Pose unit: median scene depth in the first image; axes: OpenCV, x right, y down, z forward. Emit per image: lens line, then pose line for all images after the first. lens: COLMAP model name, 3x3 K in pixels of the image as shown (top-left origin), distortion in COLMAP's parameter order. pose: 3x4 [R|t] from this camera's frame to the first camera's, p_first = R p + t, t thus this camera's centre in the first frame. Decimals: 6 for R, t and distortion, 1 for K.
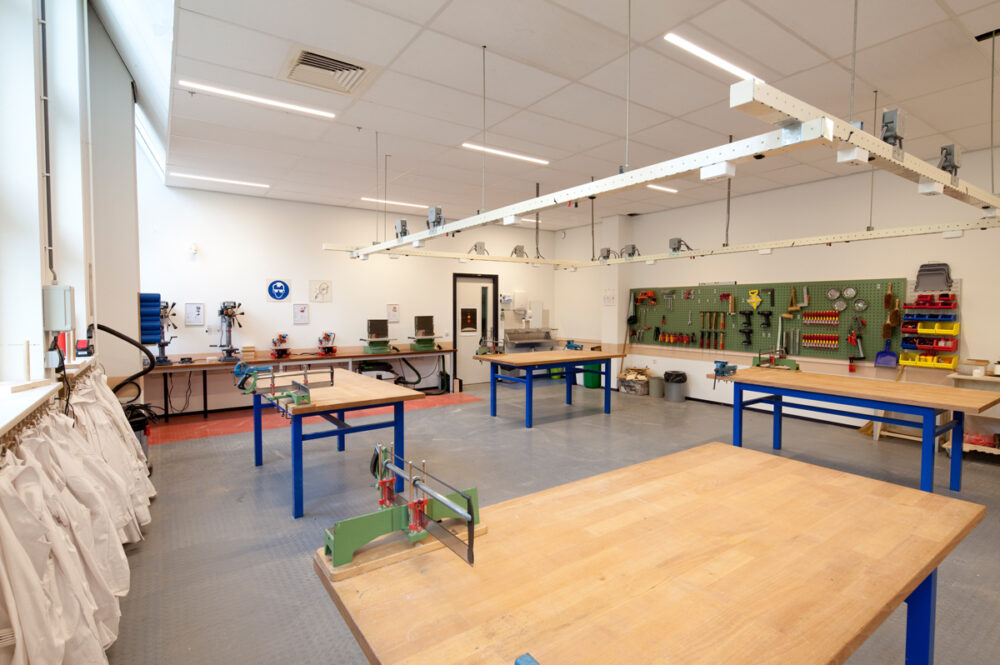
lens RADIAL K [[483.9, 0, 501.8], [0, 483.9, 326.7], [0, 0, 1]] dist [0.001691, 0.000066]
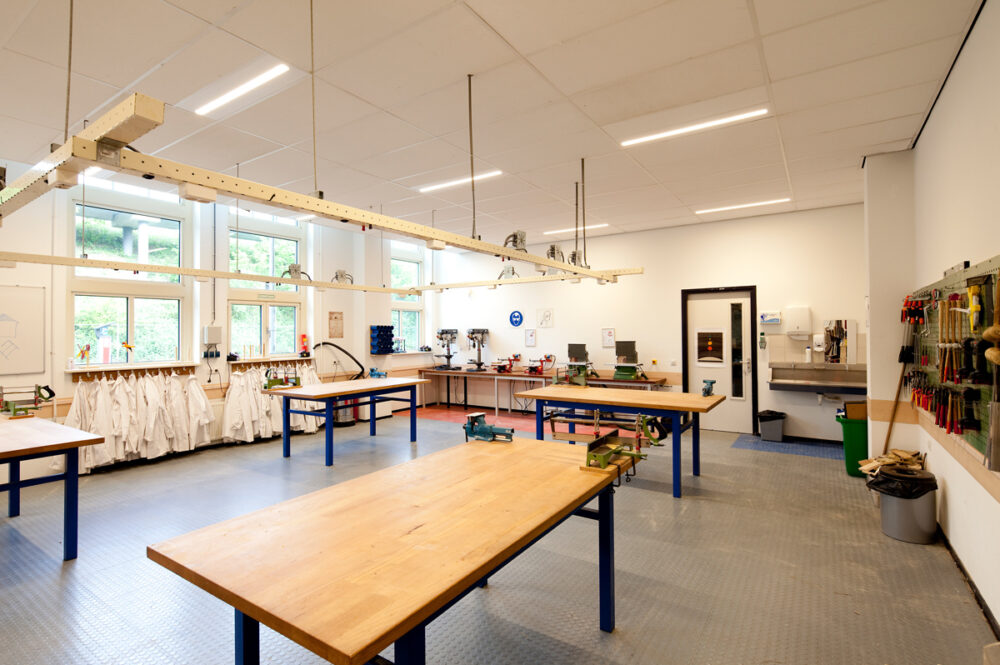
lens RADIAL K [[483.9, 0, 498.5], [0, 483.9, 332.4], [0, 0, 1]] dist [0.001691, 0.000066]
pose [[0.344427, -0.002769, -0.938809, 0.513260], [-0.029295, 0.999477, -0.013695, -0.015924], [0.938356, 0.032220, 0.344166, 0.386261]]
